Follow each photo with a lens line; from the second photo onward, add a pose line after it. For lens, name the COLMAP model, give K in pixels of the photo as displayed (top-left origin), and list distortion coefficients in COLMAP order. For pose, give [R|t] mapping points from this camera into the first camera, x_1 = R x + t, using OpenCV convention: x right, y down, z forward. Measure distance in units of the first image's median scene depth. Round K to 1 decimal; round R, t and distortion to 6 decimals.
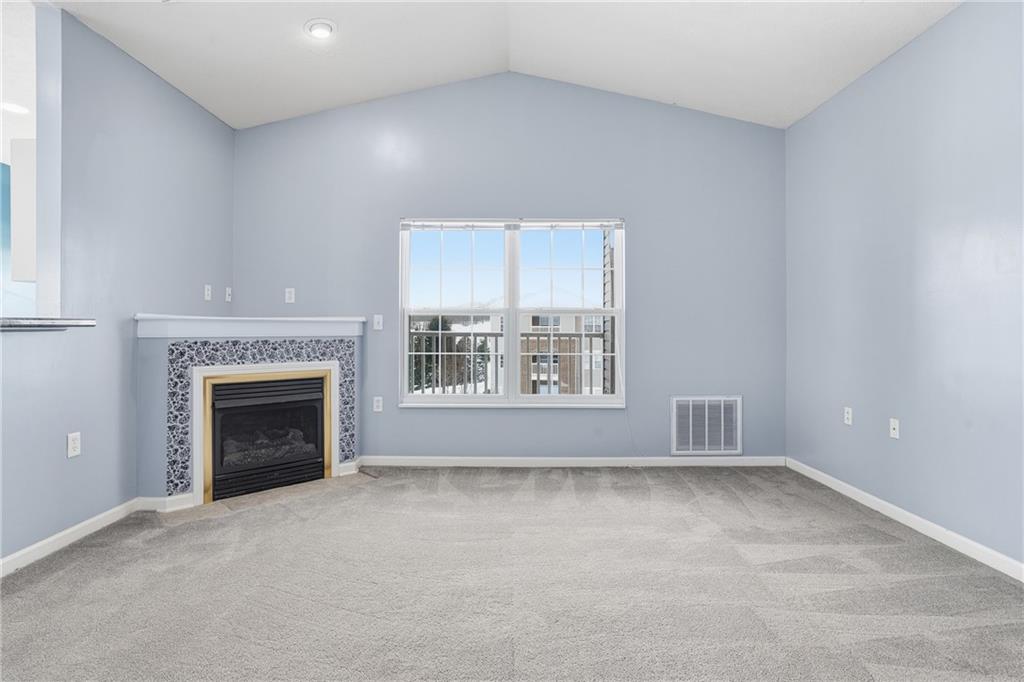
lens RADIAL K [[515.9, 0, 508.8], [0, 515.9, 330.3], [0, 0, 1]] dist [-0.026389, 0.005449]
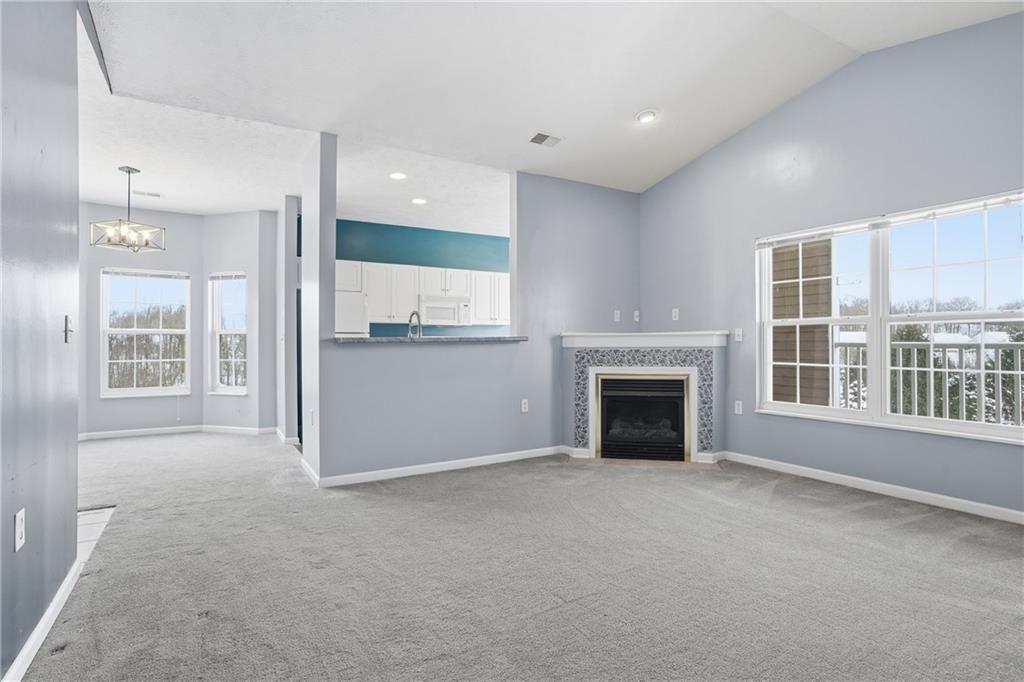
lens RADIAL K [[515.9, 0, 506.0], [0, 515.9, 341.2], [0, 0, 1]] dist [-0.026389, 0.005449]
pose [[0.522844, -0.007757, -0.852393, 0.503158], [0.006166, 0.999967, -0.005318, 0.002202], [0.852406, -0.002475, 0.522874, -0.015843]]
